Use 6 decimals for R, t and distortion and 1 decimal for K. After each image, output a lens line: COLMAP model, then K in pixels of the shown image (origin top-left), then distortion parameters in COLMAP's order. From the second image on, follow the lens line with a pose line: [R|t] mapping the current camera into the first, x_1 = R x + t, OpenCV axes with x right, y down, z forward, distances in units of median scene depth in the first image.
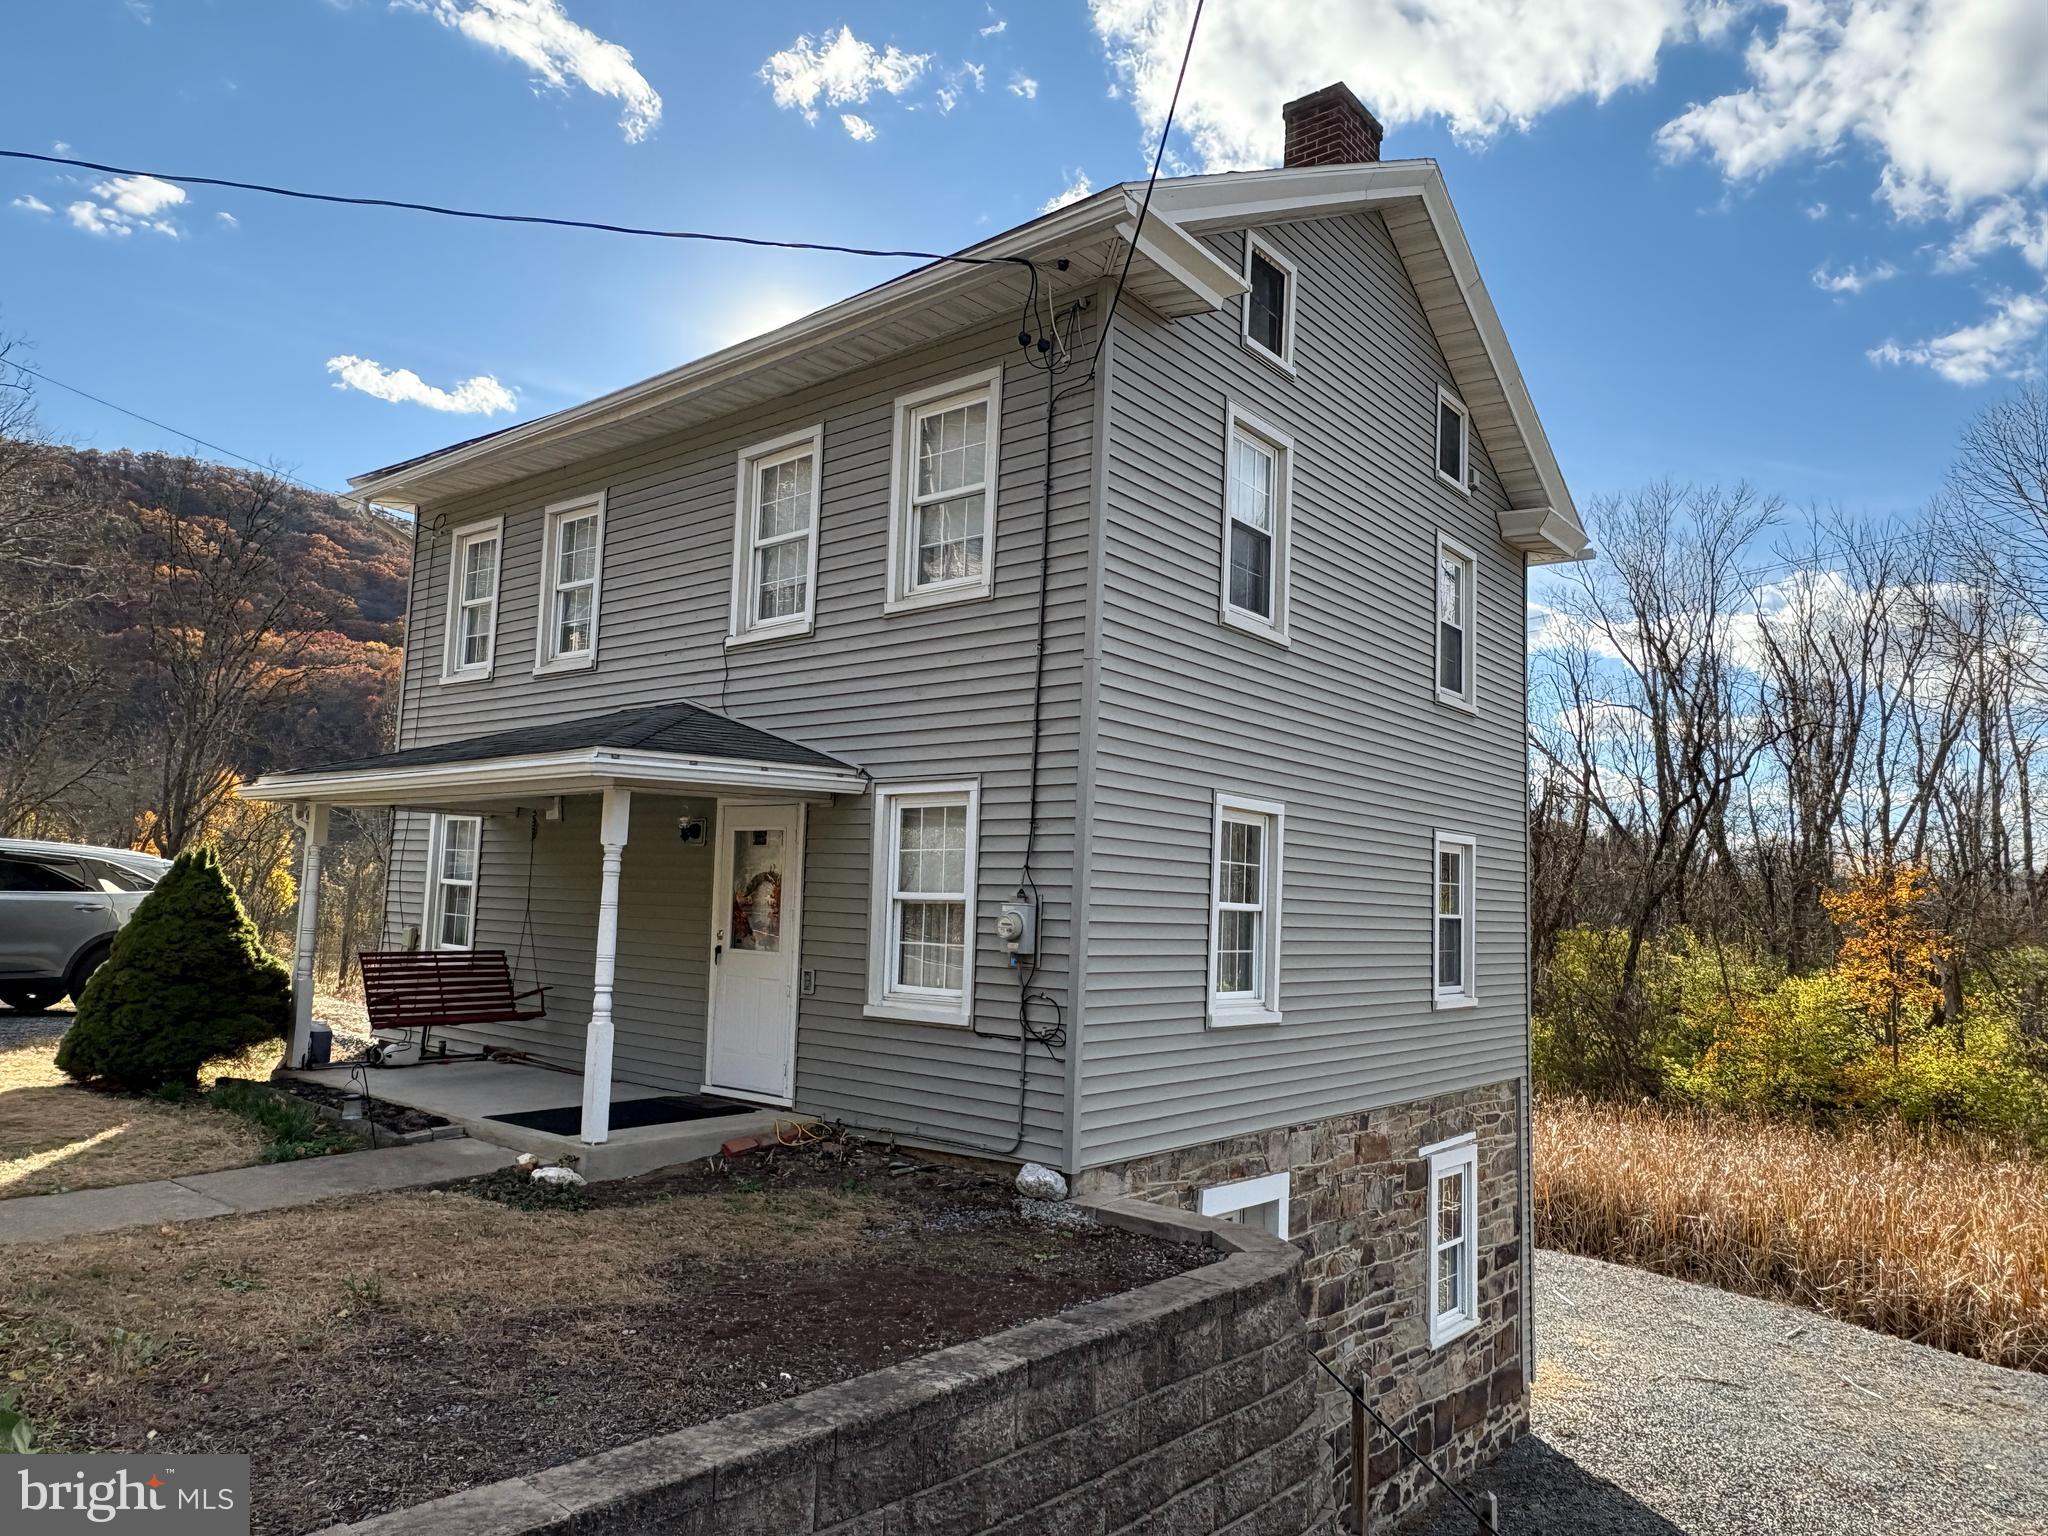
lens RADIAL K [[1339.4, 0, 1024.0], [0, 1339.4, 768.9], [0, 0, 1]] dist [-0.003250, 0.004290]
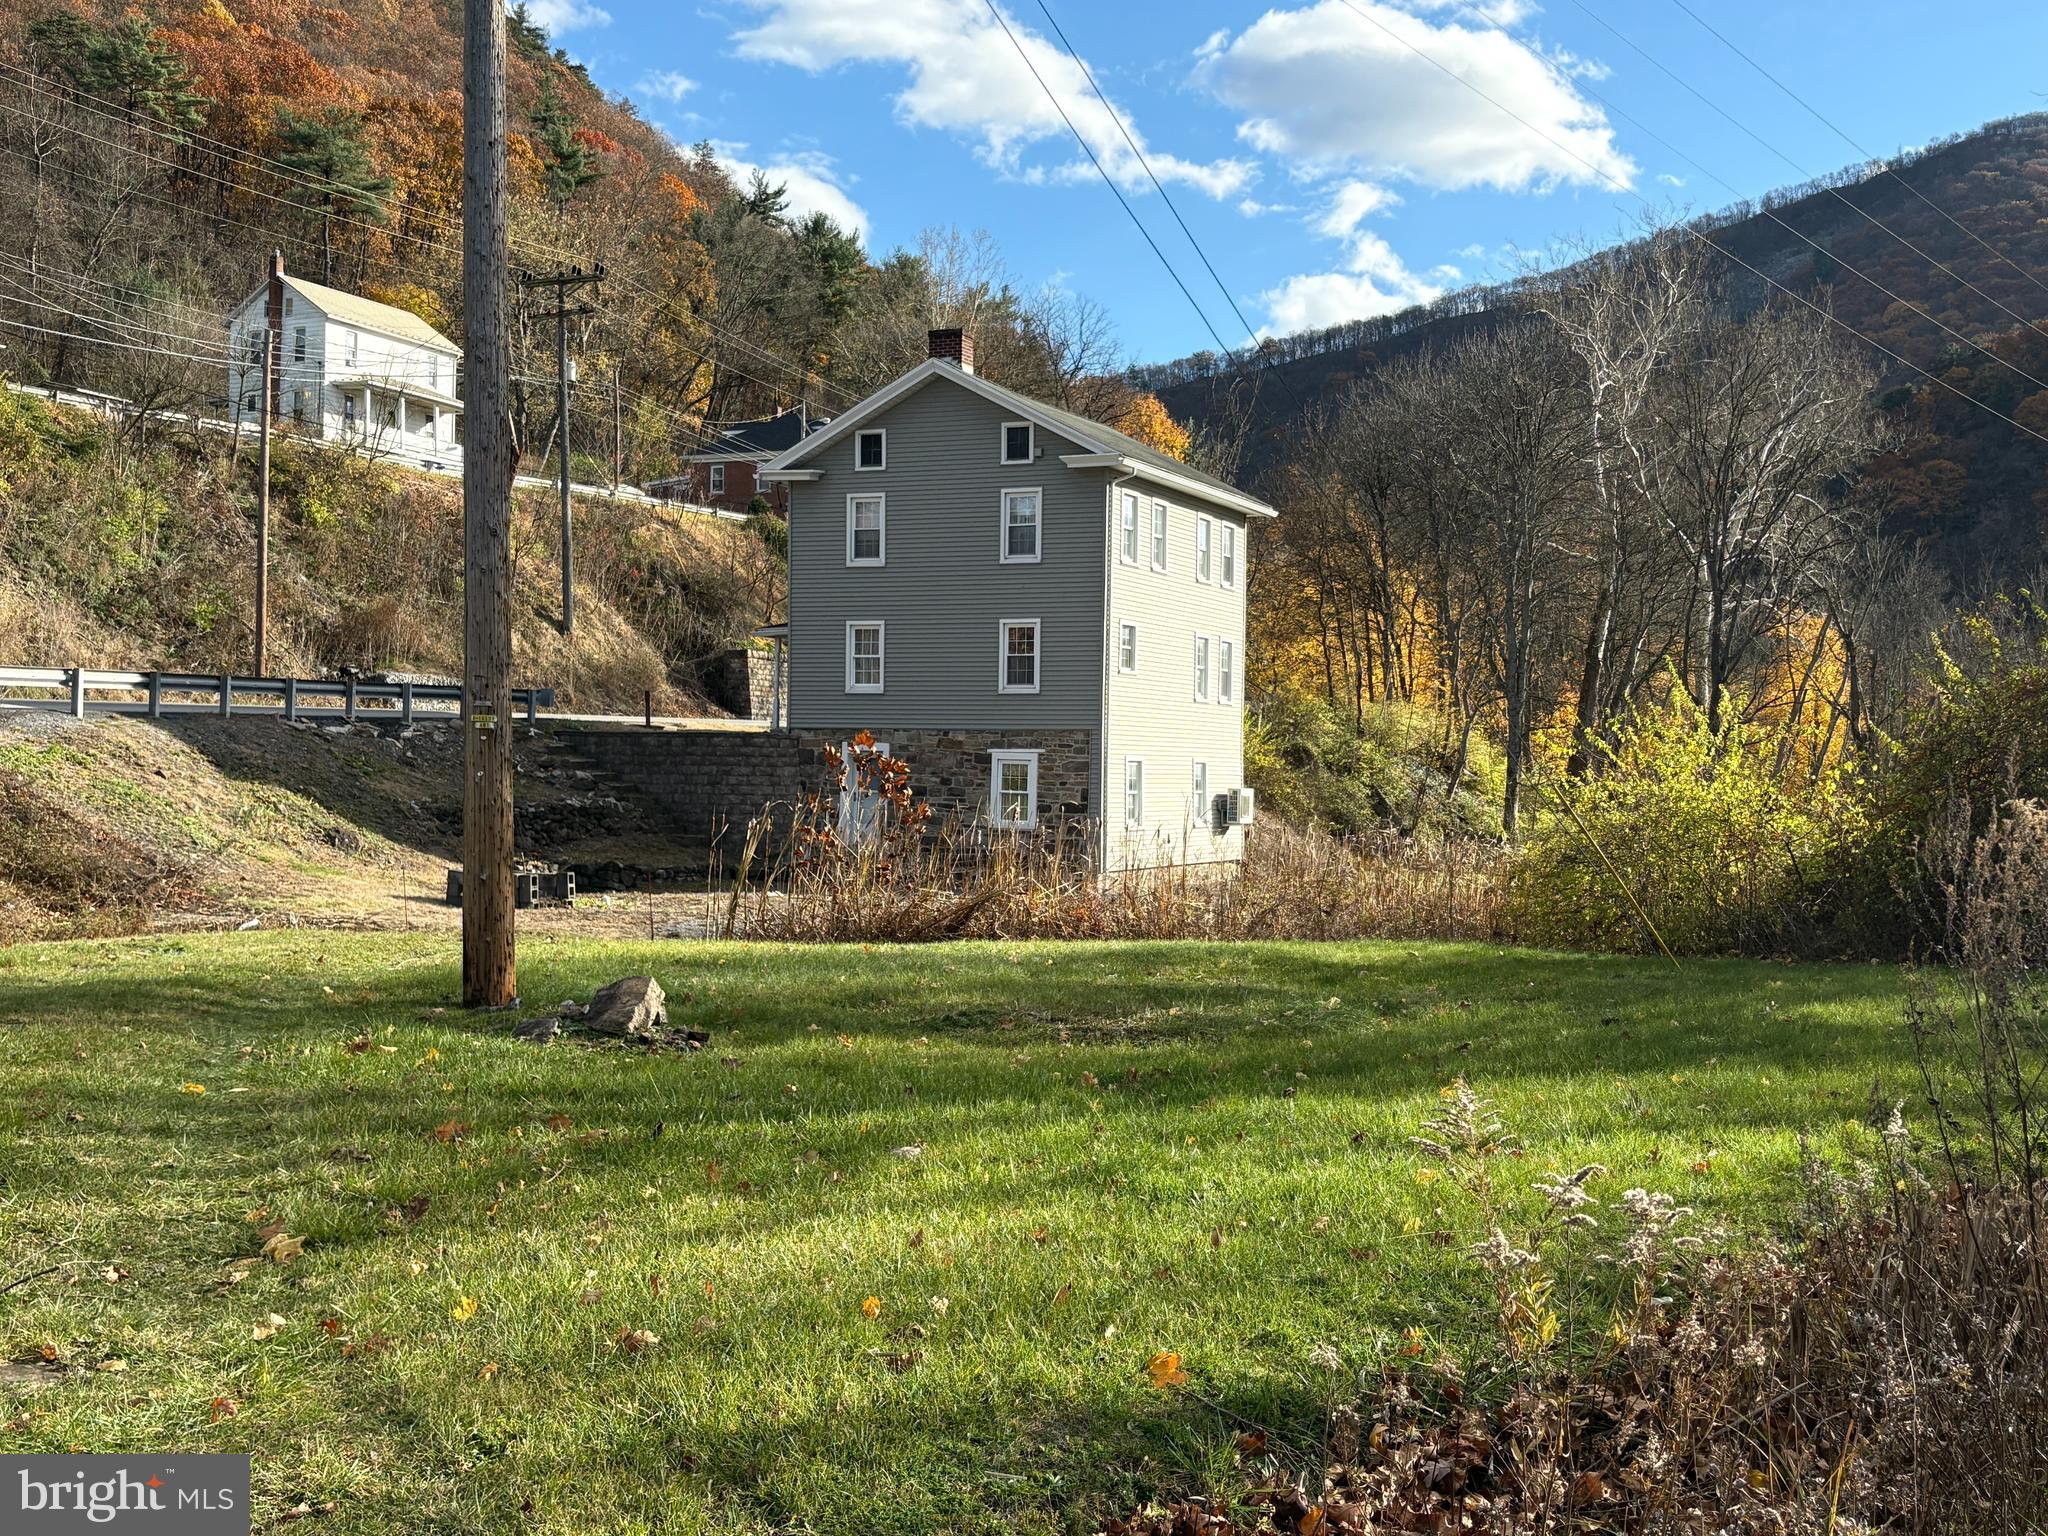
lens RADIAL K [[2229.2, 0, 1020.1], [0, 2229.2, 775.0], [0, 0, 1]] dist [0.010317, 0.000000]
pose [[0.261639, -0.042397, -0.964234, 4.524152], [0.089685, 0.995780, -0.019449, 0.443048], [0.960990, -0.081389, 0.264338, -0.033093]]
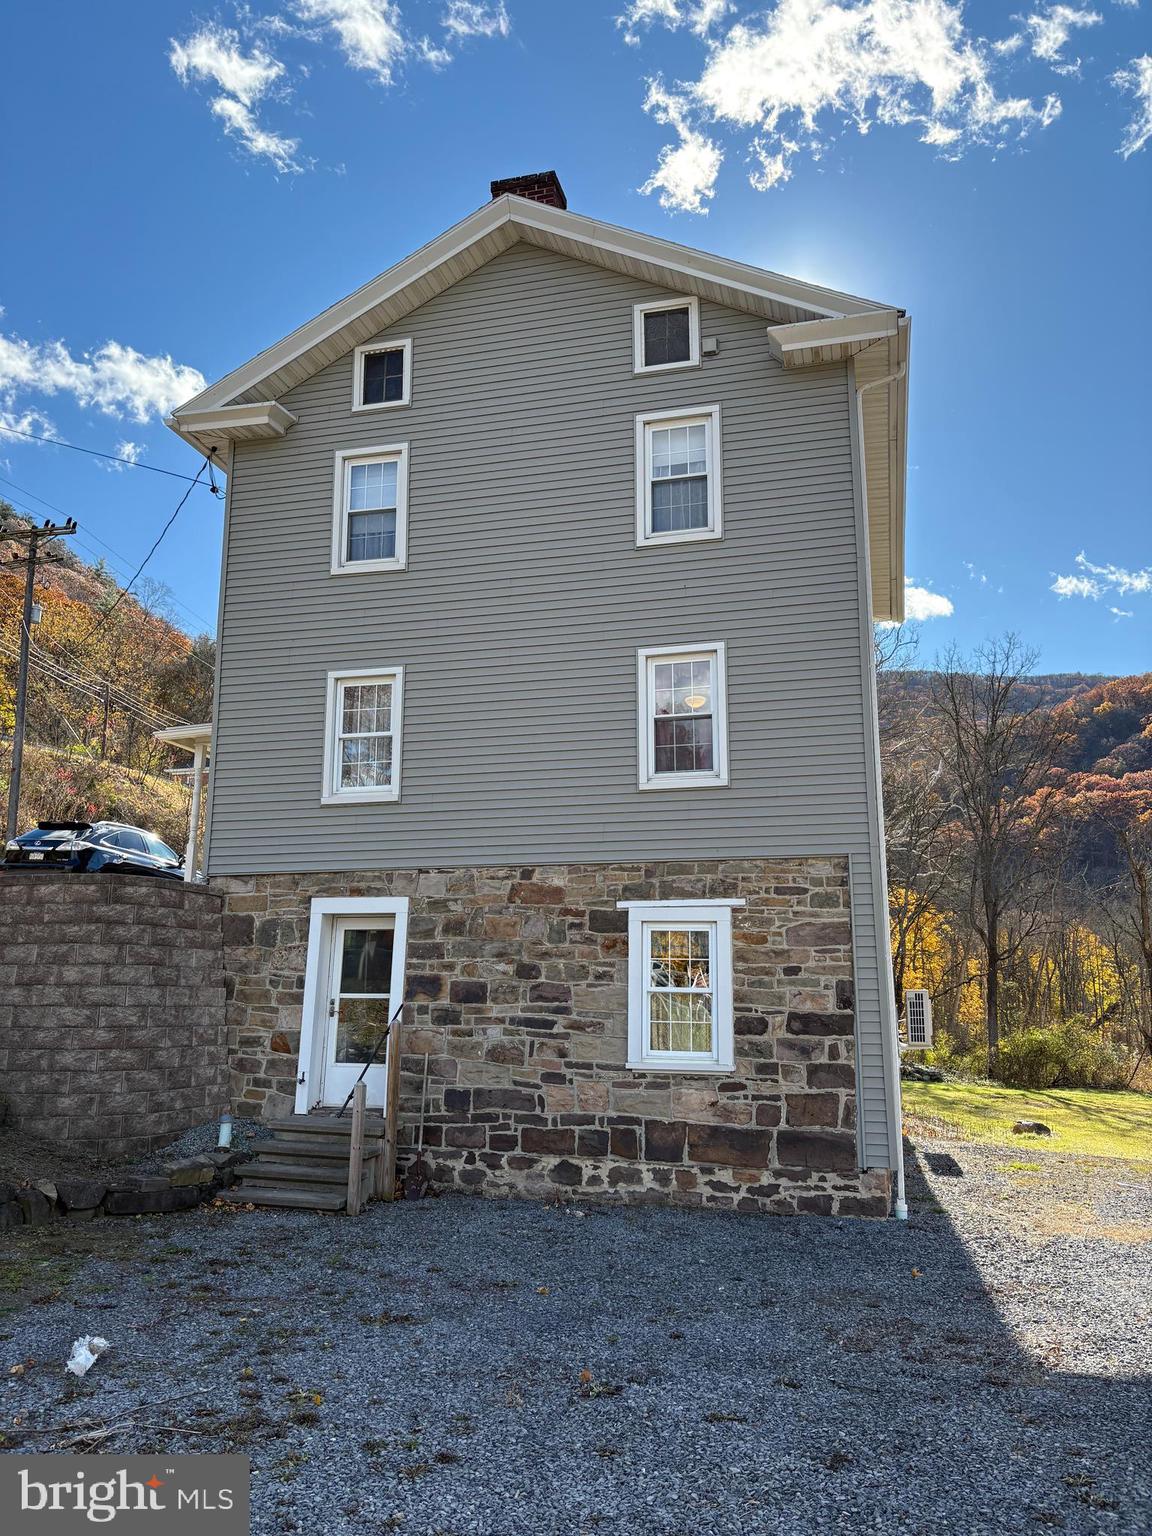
lens RADIAL K [[1166.1, 0, 575.3], [0, 1166.1, 771.8], [0, 0, 1]] dist [0.048820, -0.021626]
pose [[0.413376, -0.235579, -0.879558, 1.309840], [0.100718, 0.971855, -0.212964, 0.415044], [0.904973, -0.000553, 0.425469, 0.548110]]
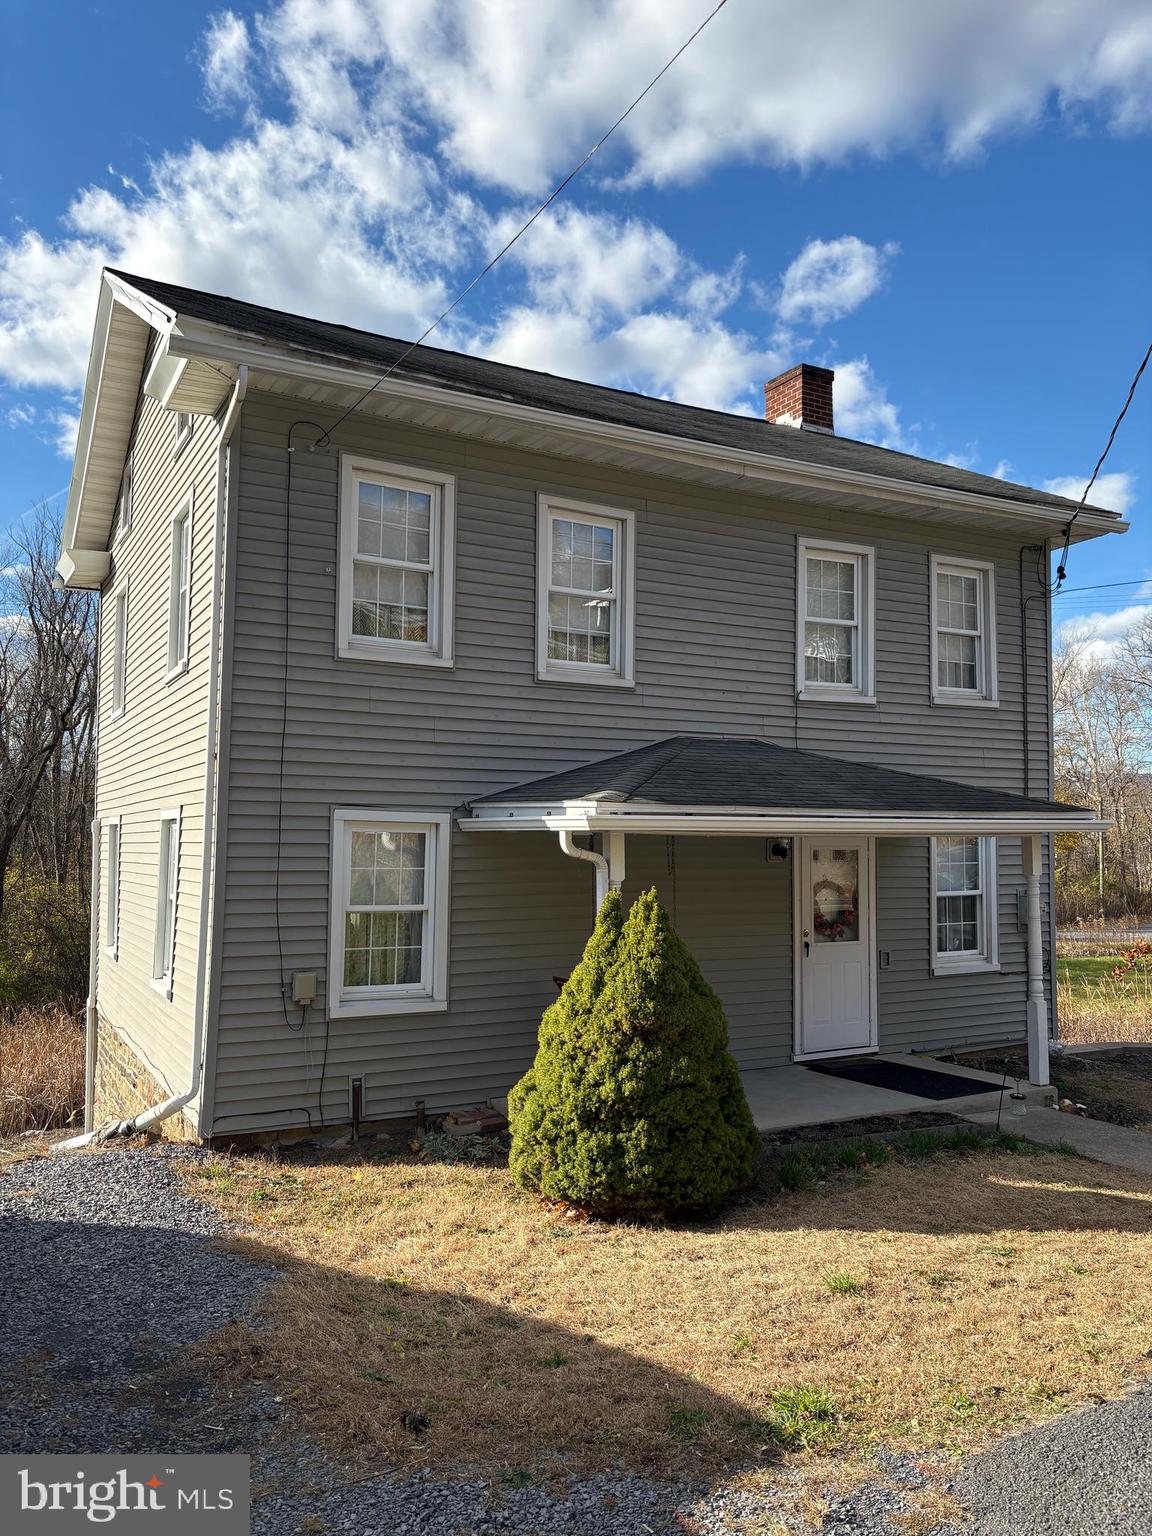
lens RADIAL K [[1166.1, 0, 575.4], [0, 1166.1, 769.3], [0, 0, 1]] dist [0.048820, -0.021626]
pose [[0.370723, 0.022361, 0.928474, -1.234617], [-0.084342, 0.996390, 0.009680, -0.019756], [-0.924906, -0.081898, 0.371271, 0.749638]]
